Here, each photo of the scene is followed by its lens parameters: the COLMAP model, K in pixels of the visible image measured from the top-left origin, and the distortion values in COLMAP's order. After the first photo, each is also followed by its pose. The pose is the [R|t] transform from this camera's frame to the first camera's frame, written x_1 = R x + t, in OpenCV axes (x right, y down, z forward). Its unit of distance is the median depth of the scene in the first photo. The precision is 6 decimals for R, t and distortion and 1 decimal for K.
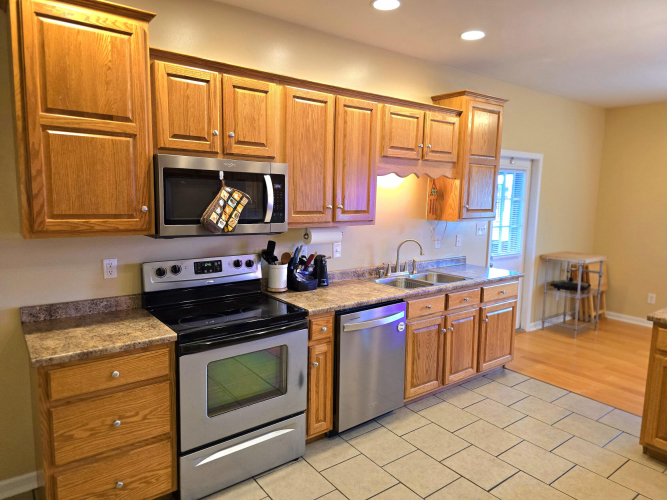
lens RADIAL K [[457.0, 0, 333.5], [0, 457.0, 250.0], [0, 0, 1]] dist [0.076384, -0.000925]
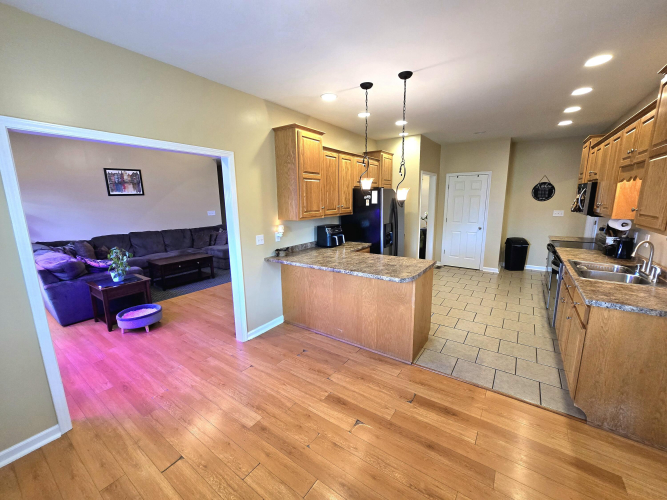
lens RADIAL K [[268.9, 0, 333.5], [0, 268.9, 250.0], [0, 0, 1]] dist [-0.002597, -0.000358]
pose [[-0.952367, 0.047734, -0.301196, 1.160827], [-0.047748, 0.952150, 0.301877, -0.172618], [0.301194, 0.301879, -0.904517, 1.544773]]
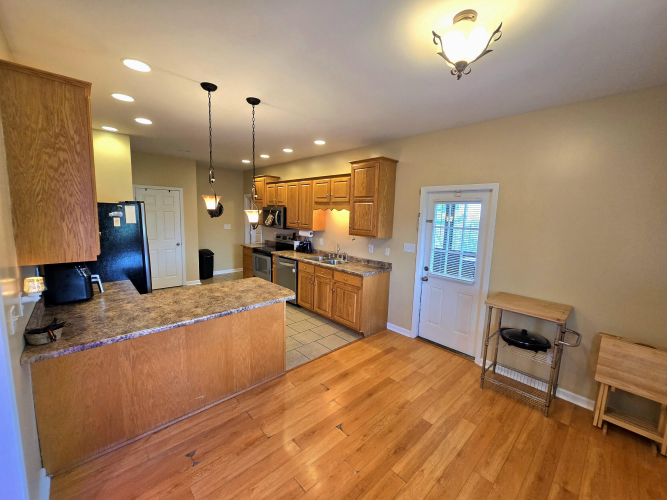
lens RADIAL K [[268.9, 0, 333.5], [0, 268.9, 250.0], [0, 0, 1]] dist [-0.002597, -0.000358]
pose [[0.088408, 0.117601, -0.989118, 1.536680], [-0.157129, 0.982220, 0.102737, -0.121928], [0.983613, 0.146336, 0.105314, 1.002016]]
